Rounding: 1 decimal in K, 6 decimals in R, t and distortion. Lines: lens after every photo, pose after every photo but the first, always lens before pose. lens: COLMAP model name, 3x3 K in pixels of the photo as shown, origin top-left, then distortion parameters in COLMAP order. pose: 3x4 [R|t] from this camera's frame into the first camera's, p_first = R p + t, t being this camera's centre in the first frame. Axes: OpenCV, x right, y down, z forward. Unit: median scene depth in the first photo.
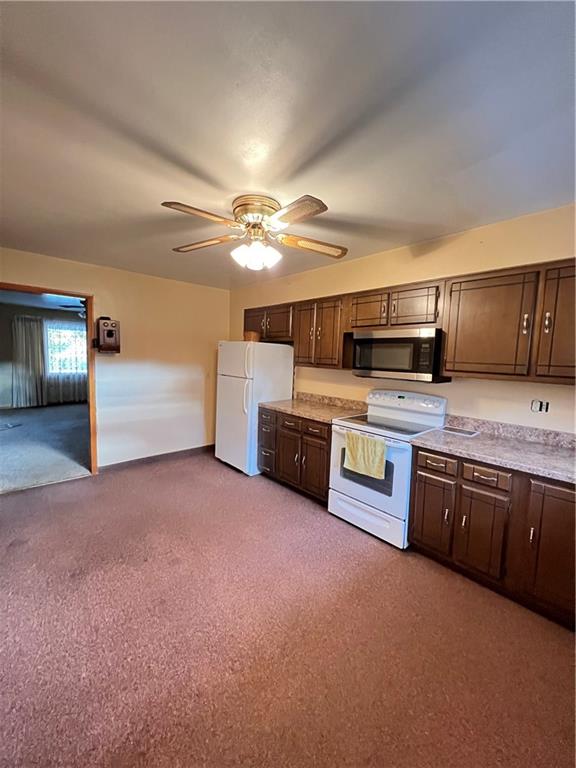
lens RADIAL K [[306.4, 0, 286.0], [0, 306.4, 383.1], [0, 0, 1]] dist [-0.001479, -0.000173]
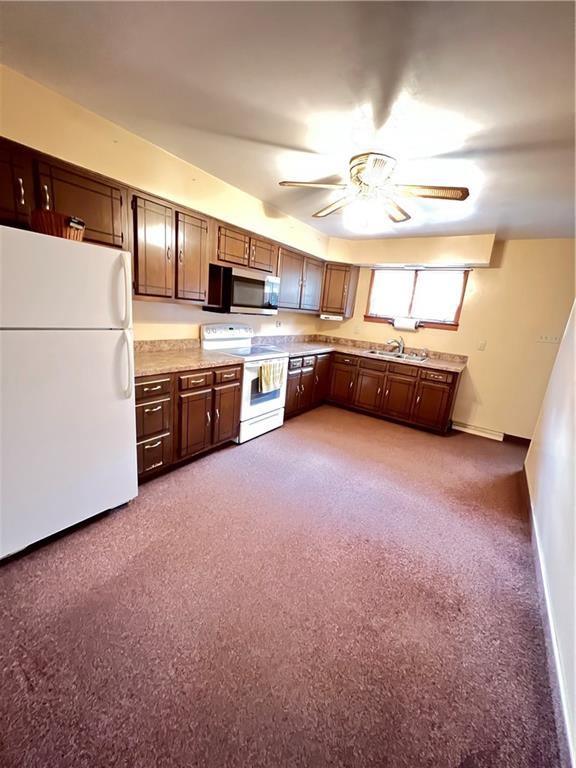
lens RADIAL K [[308.0, 0, 288.0], [0, 308.0, 384.0], [0, 0, 1]] dist [-0.000099, 0.000039]
pose [[-0.227183, -0.281857, 0.932172, -0.857378], [-0.007272, 0.957665, 0.287793, -0.095115], [-0.973825, 0.058603, -0.219615, 1.072716]]
